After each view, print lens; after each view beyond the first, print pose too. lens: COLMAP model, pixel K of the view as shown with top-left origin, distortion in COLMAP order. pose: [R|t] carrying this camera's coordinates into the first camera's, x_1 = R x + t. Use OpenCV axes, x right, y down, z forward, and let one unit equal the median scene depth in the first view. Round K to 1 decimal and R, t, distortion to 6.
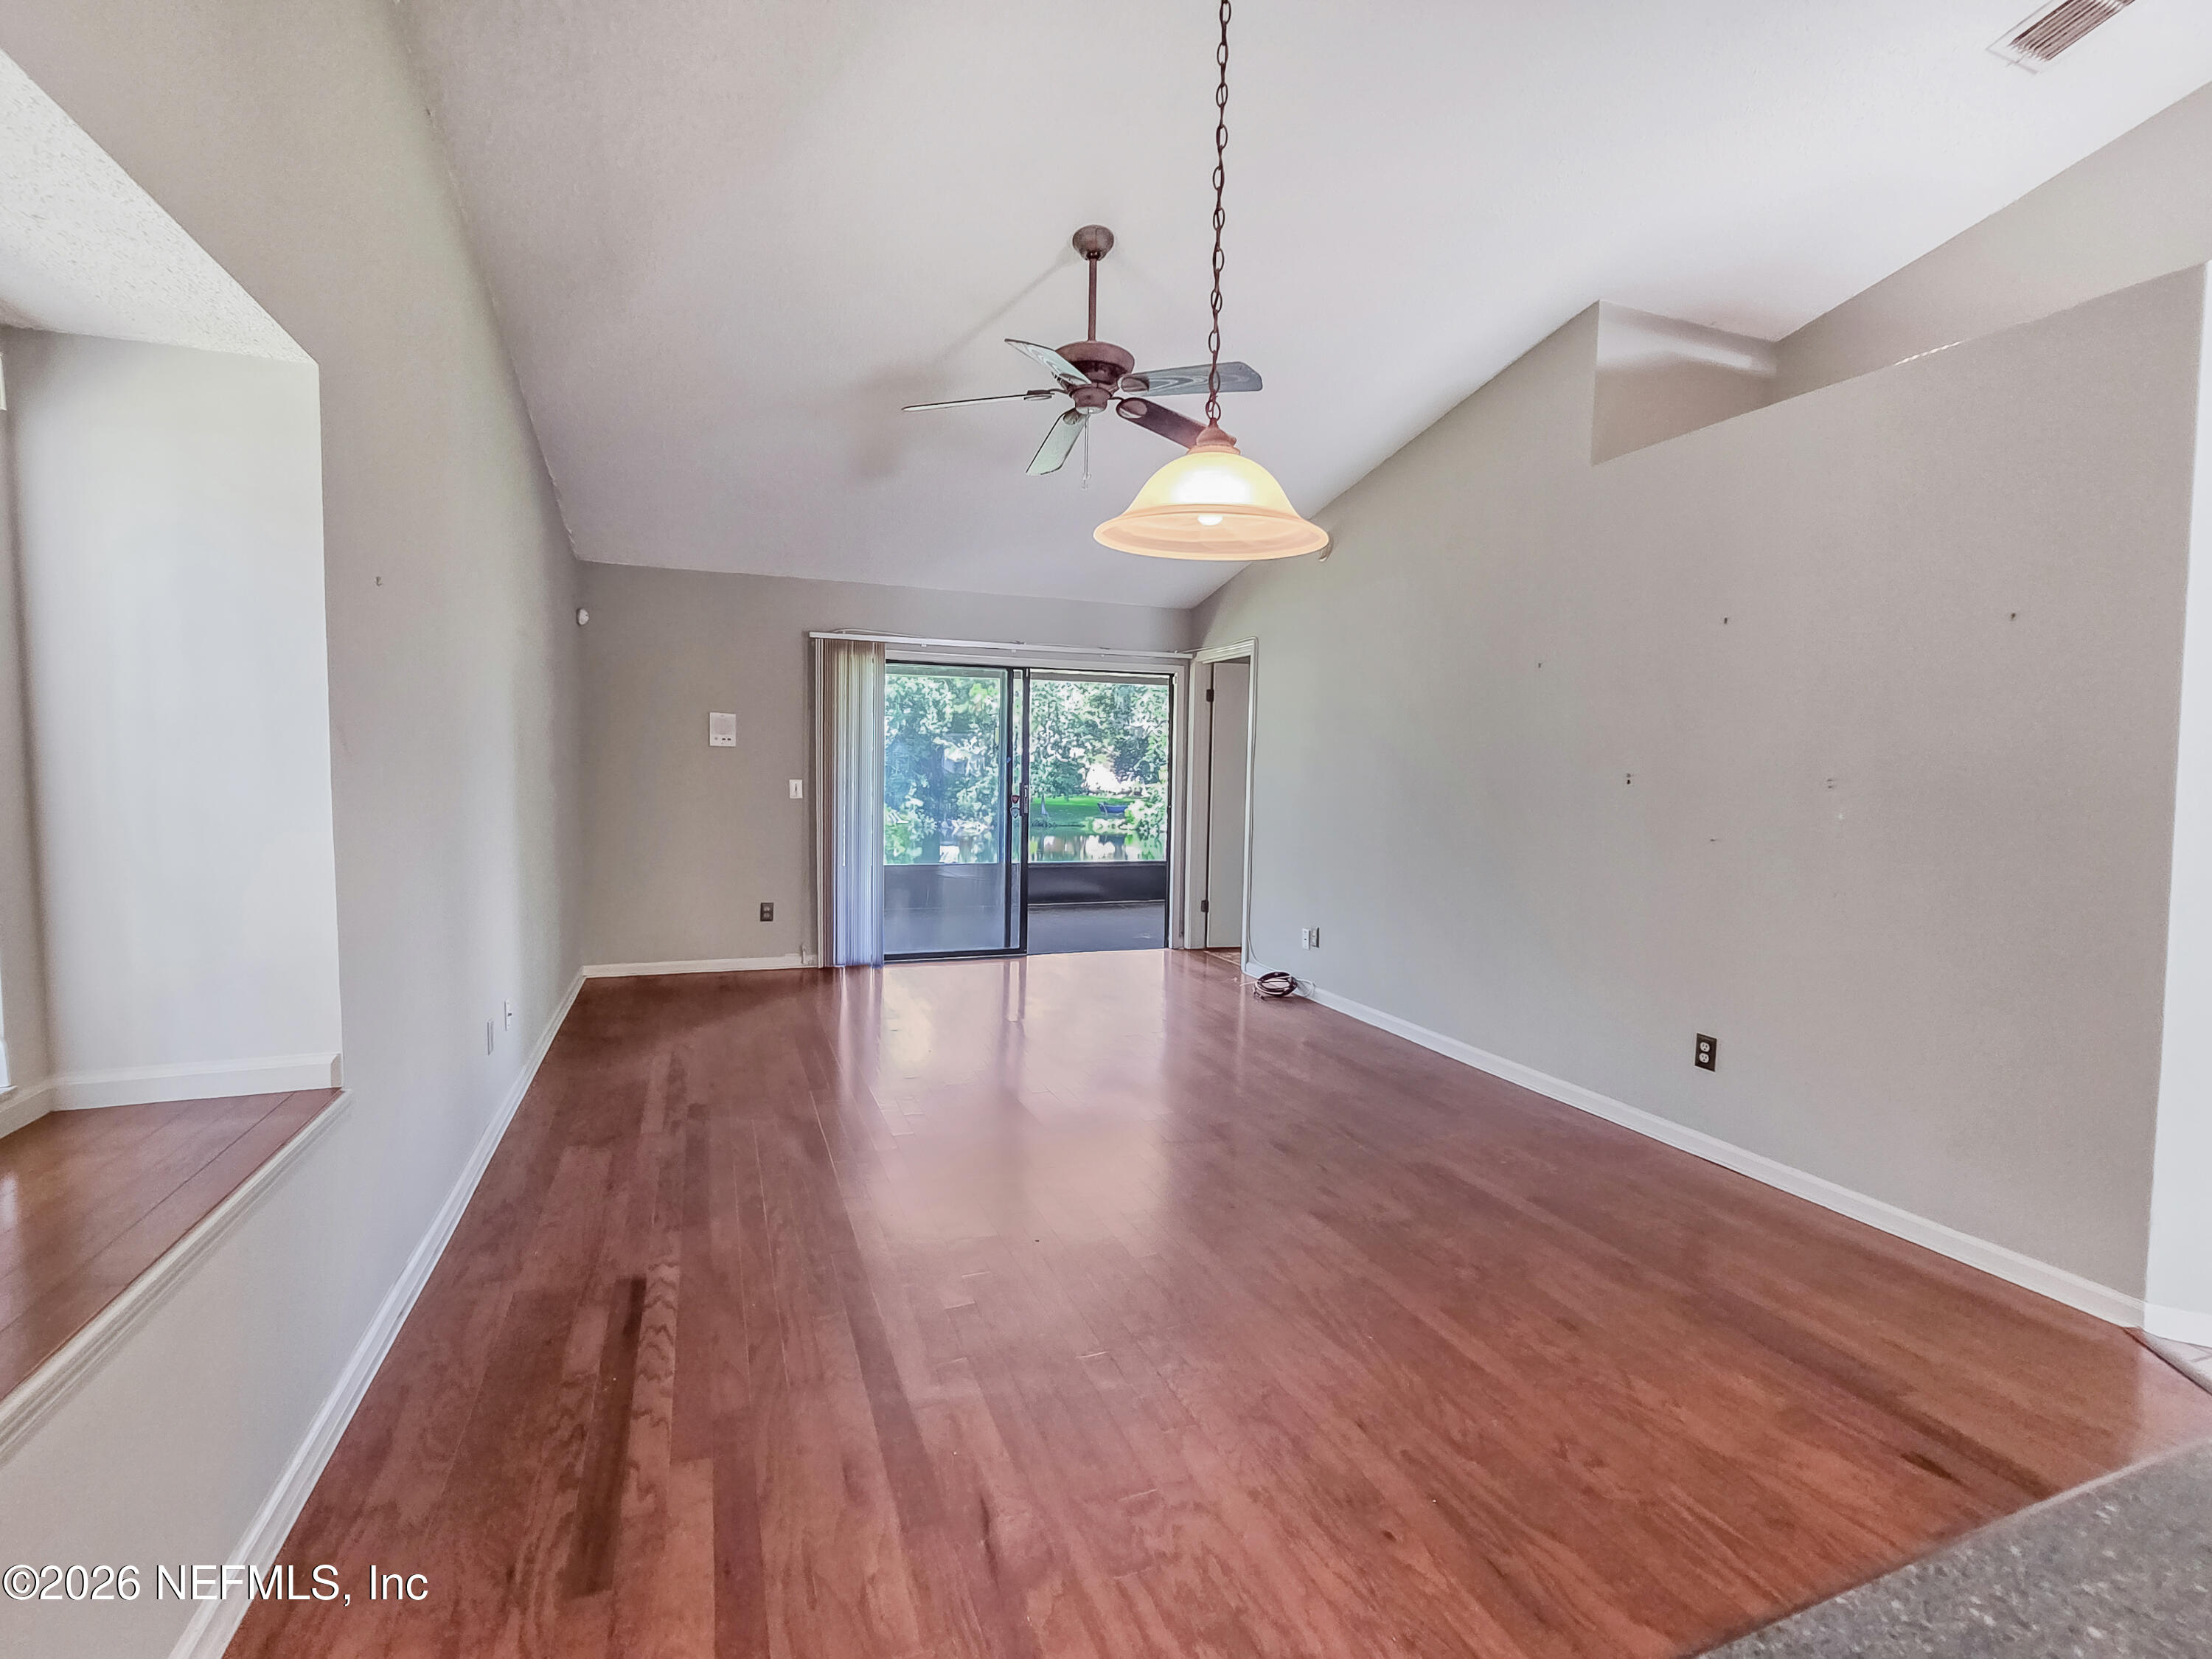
lens RADIAL K [[1015.9, 0, 1080.4], [0, 1015.9, 824.0], [0, 0, 1]] dist [-0.001794, 0.000338]
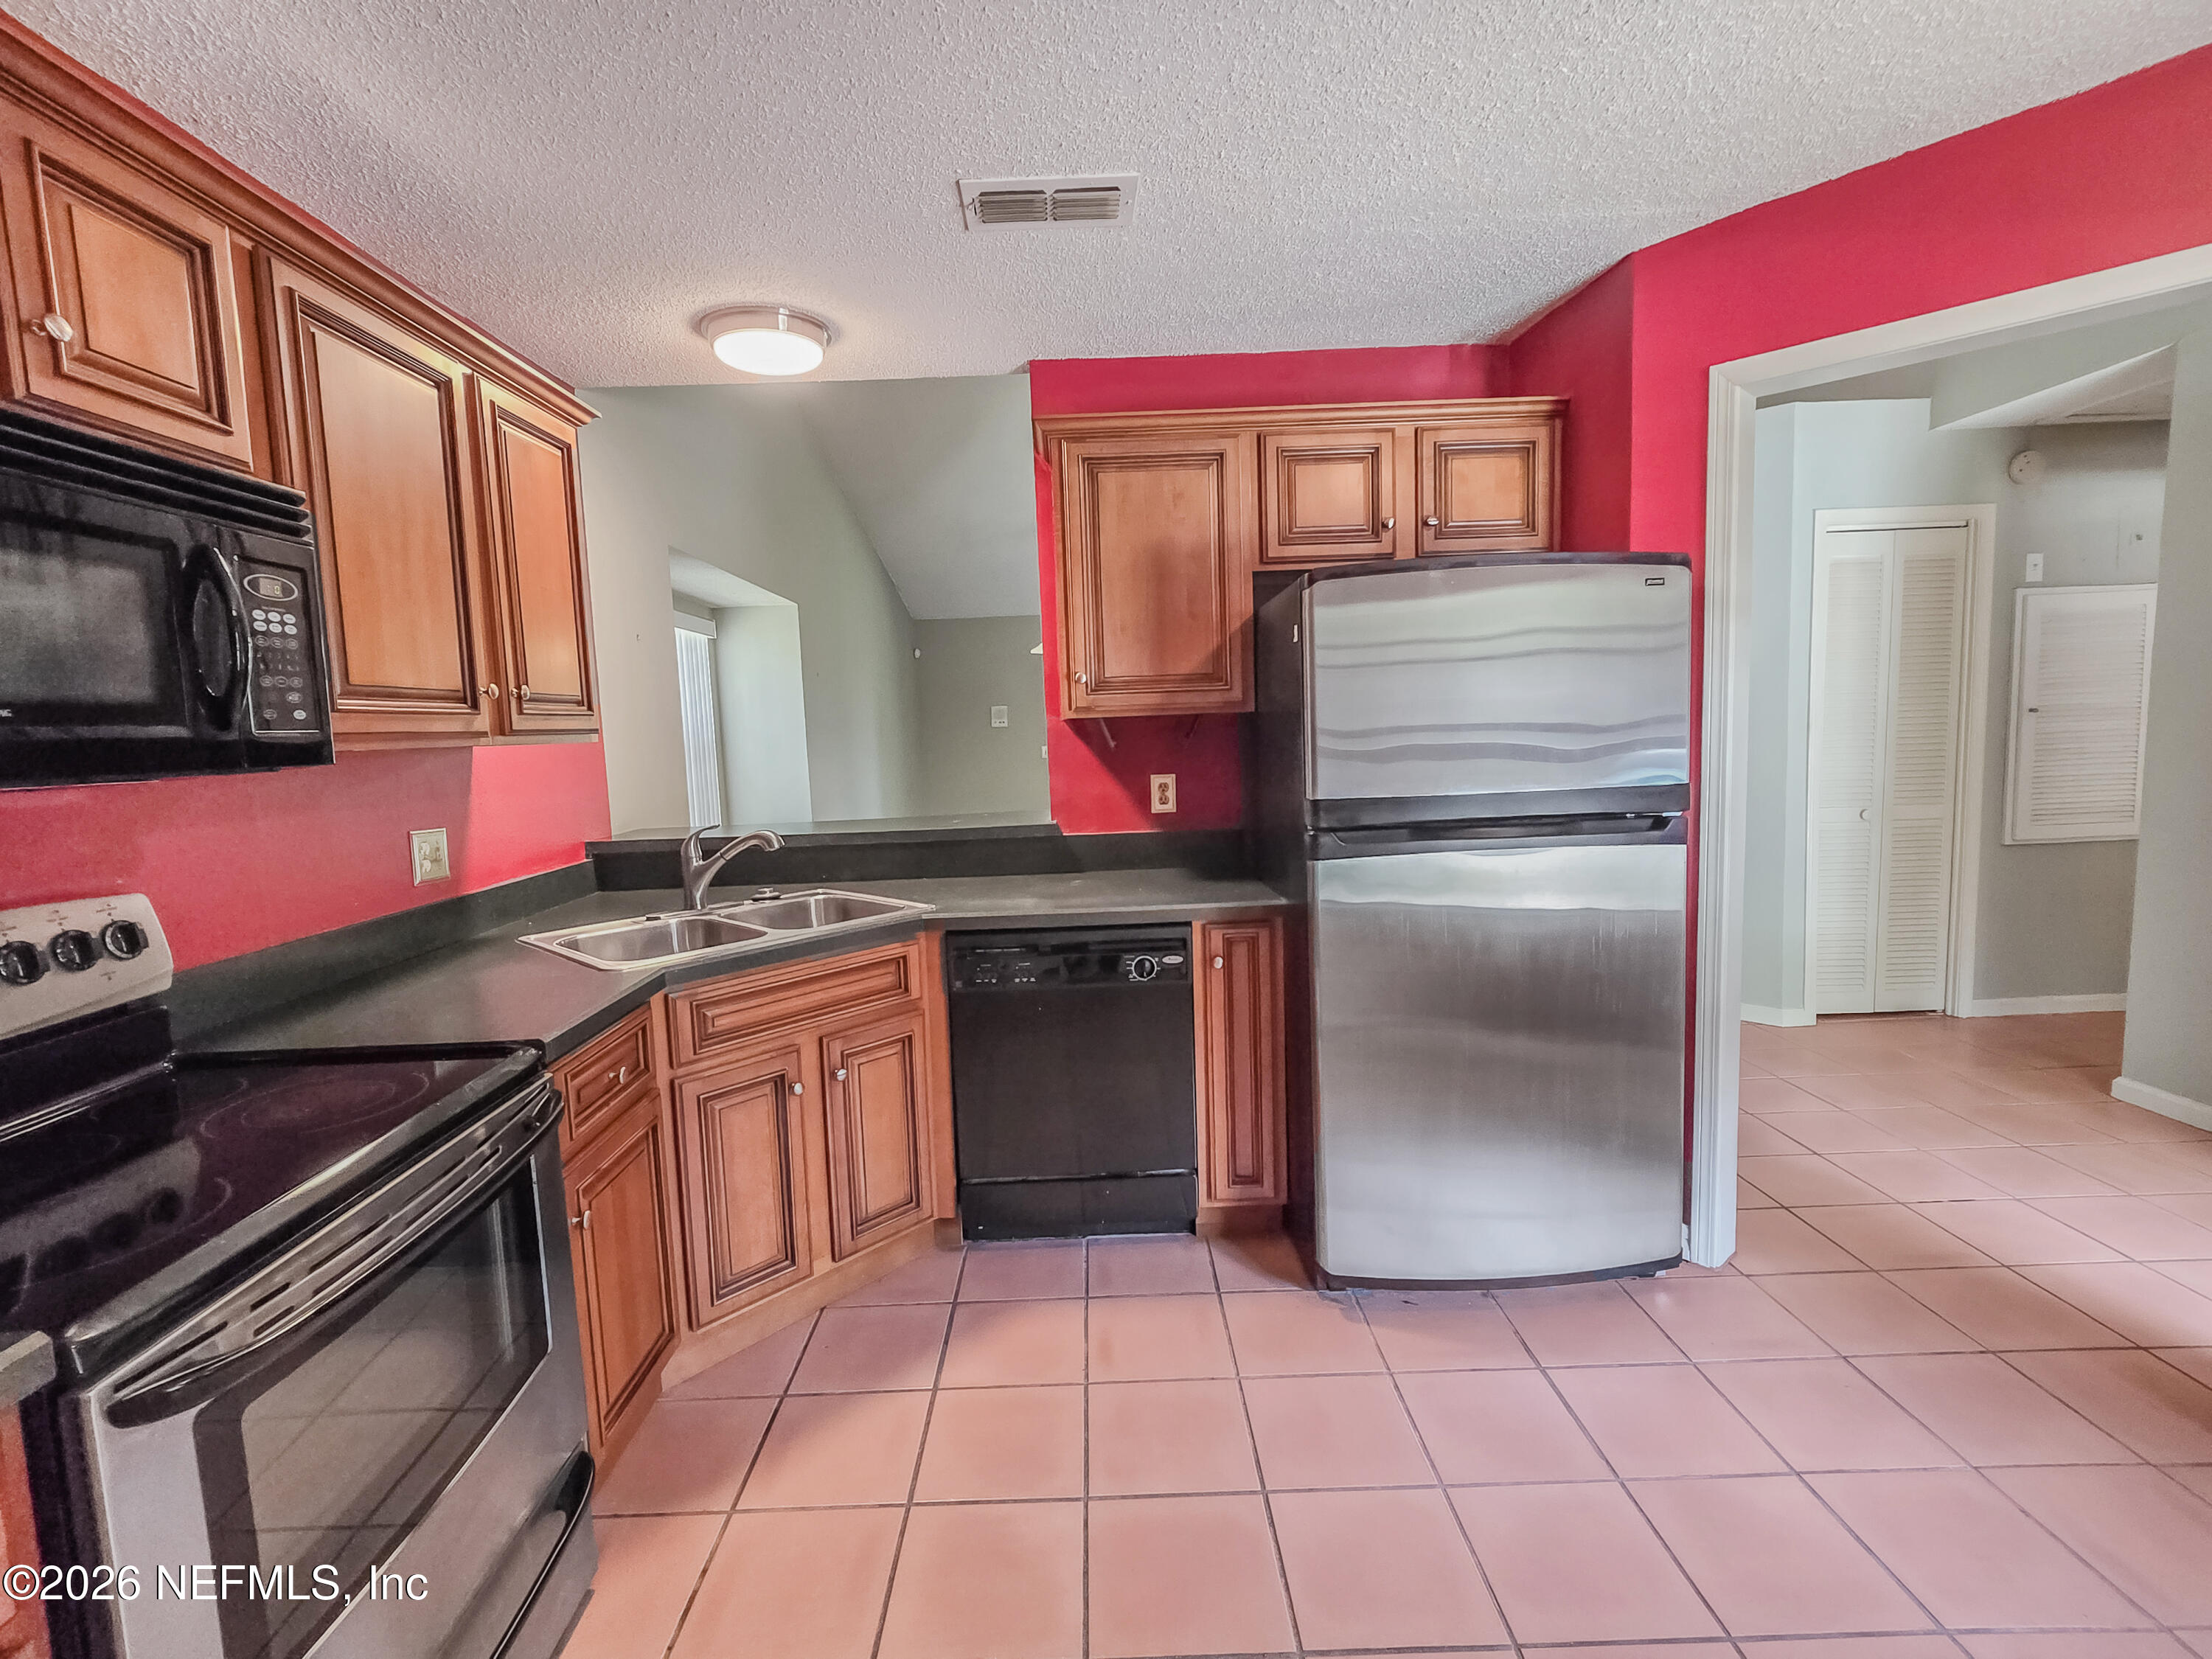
lens RADIAL K [[1015.9, 0, 1080.4], [0, 1015.9, 824.0], [0, 0, 1]] dist [-0.001794, 0.000338]
pose [[0.941121, -0.018834, -0.337545, 0.310075], [0.030292, 0.999129, 0.028710, 0.033871], [0.336710, -0.037244, 0.940871, -0.471955]]
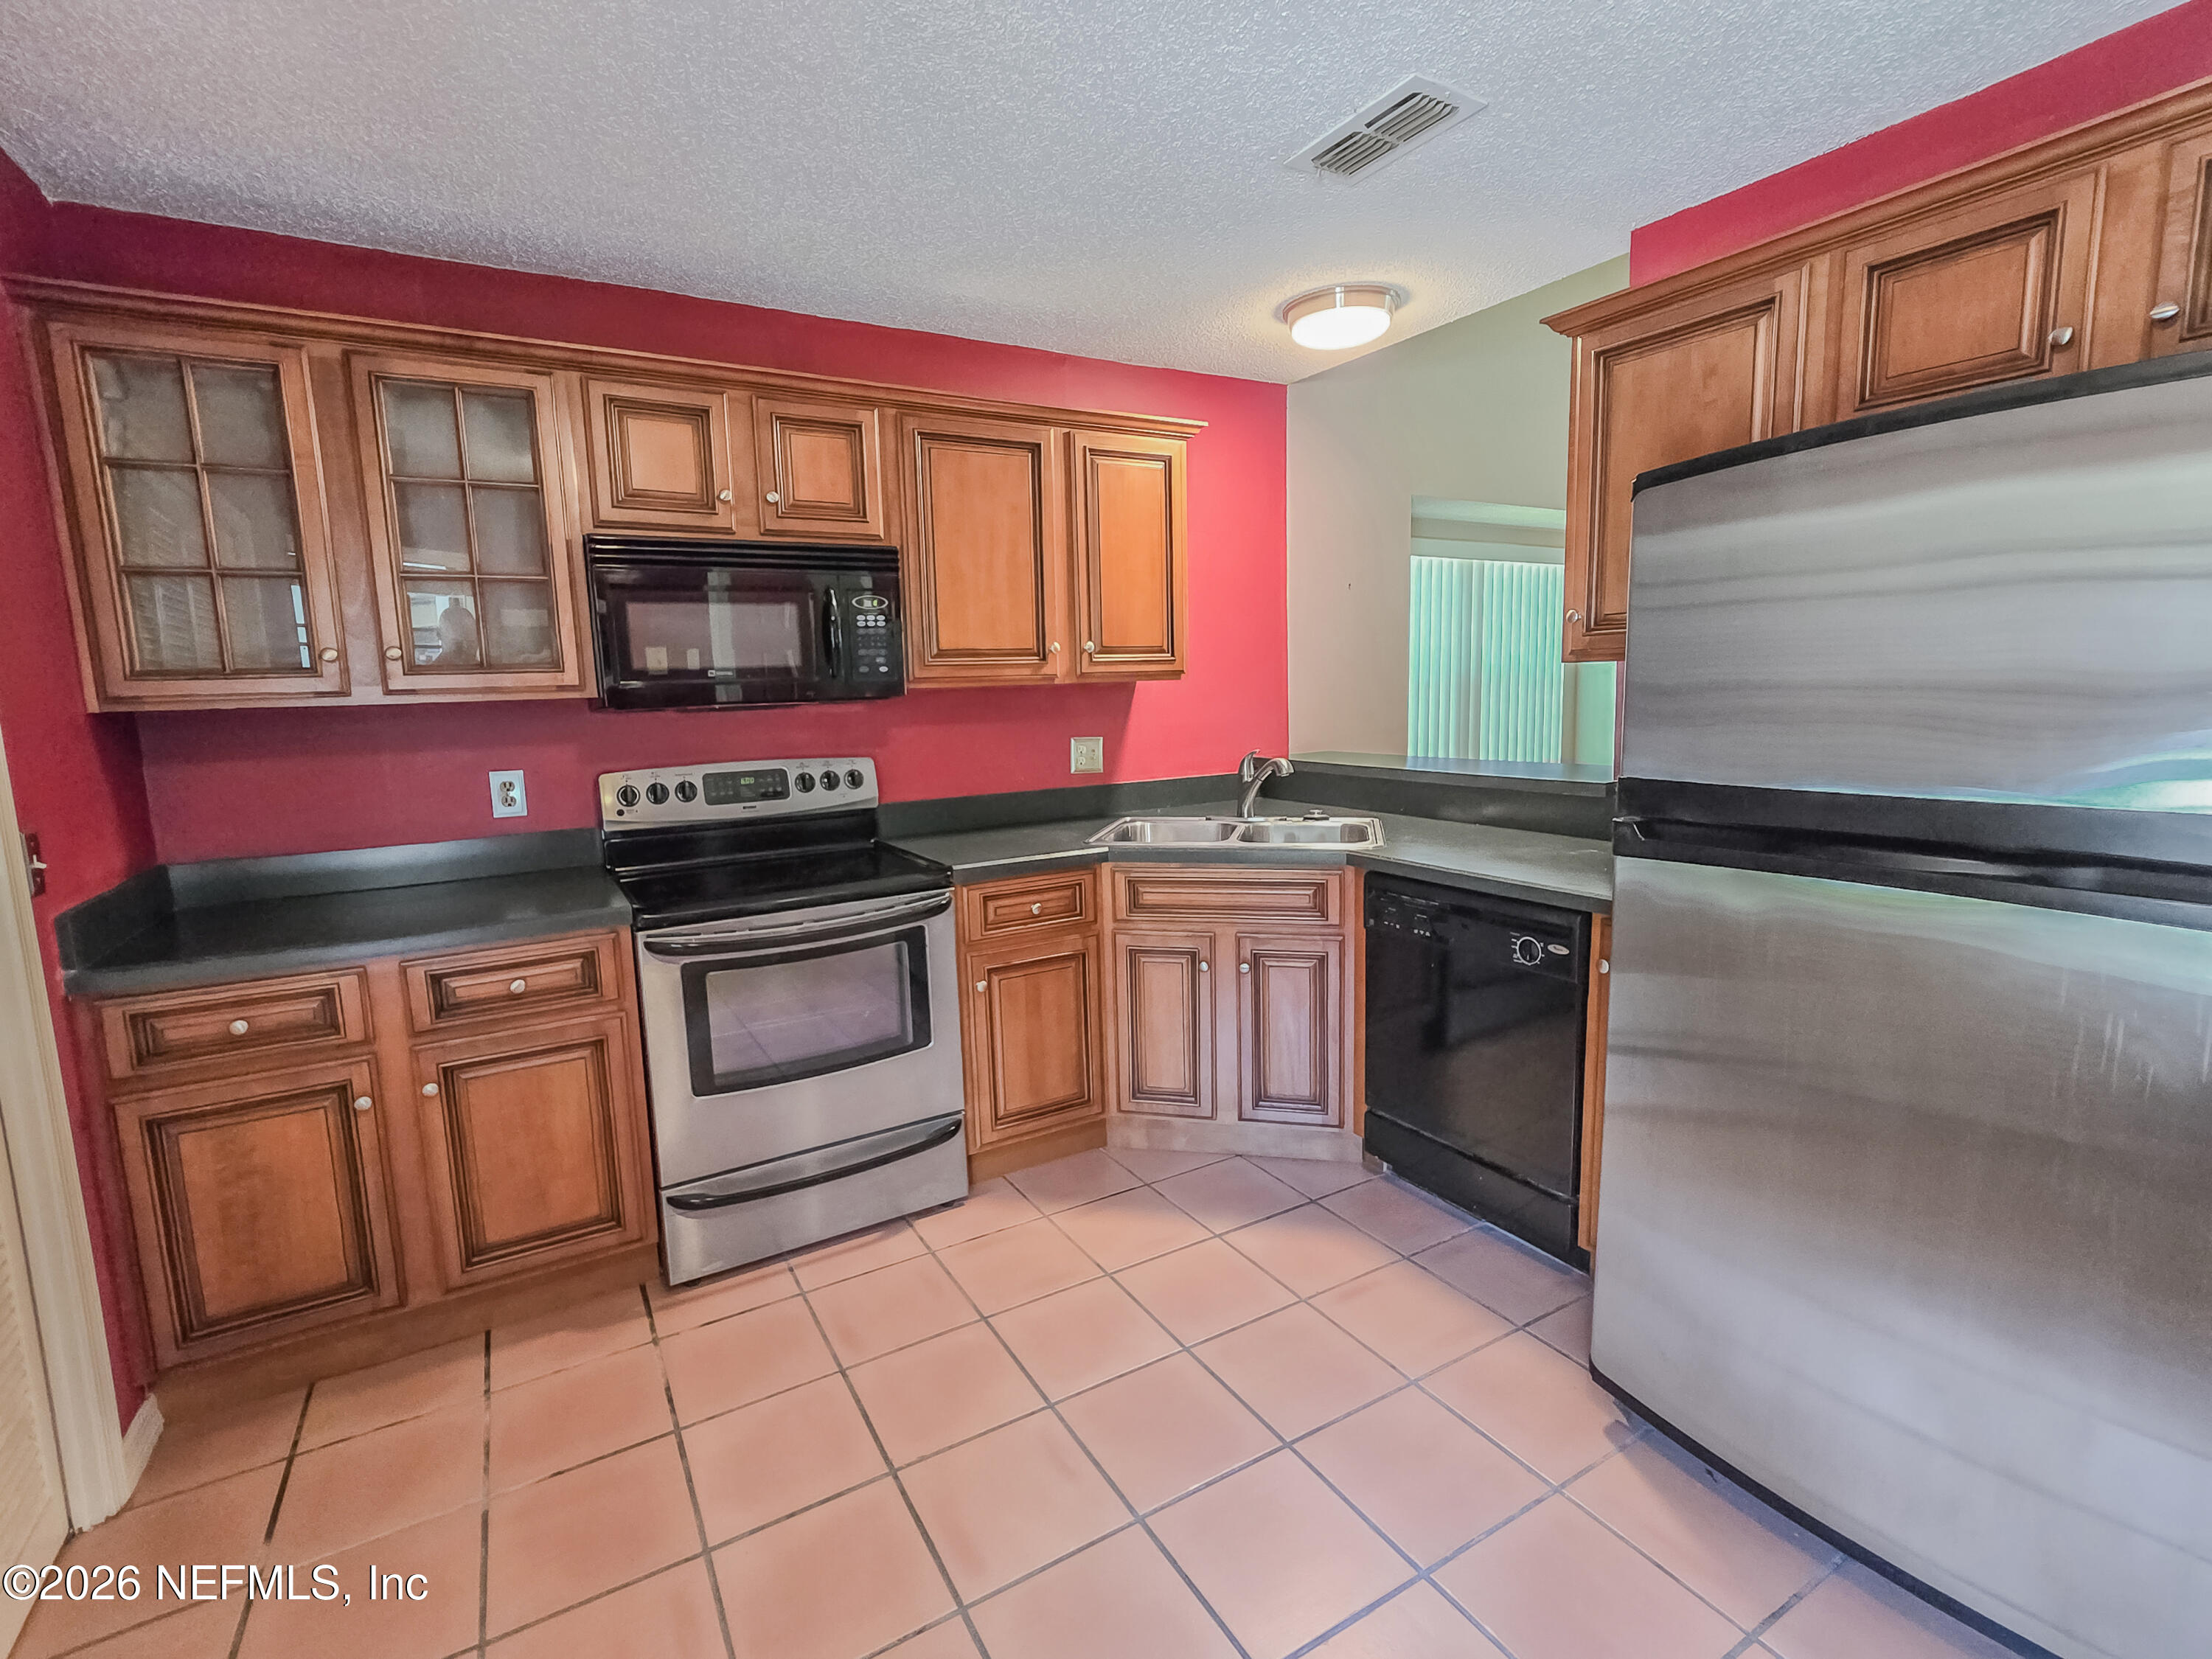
lens RADIAL K [[1015.9, 0, 1080.4], [0, 1015.9, 824.0], [0, 0, 1]] dist [-0.001794, 0.000338]
pose [[0.170977, 0.113598, -0.978704, 0.527064], [-0.033966, 0.993420, 0.109372, 0.024923], [0.984689, 0.014542, 0.173710, -0.291893]]
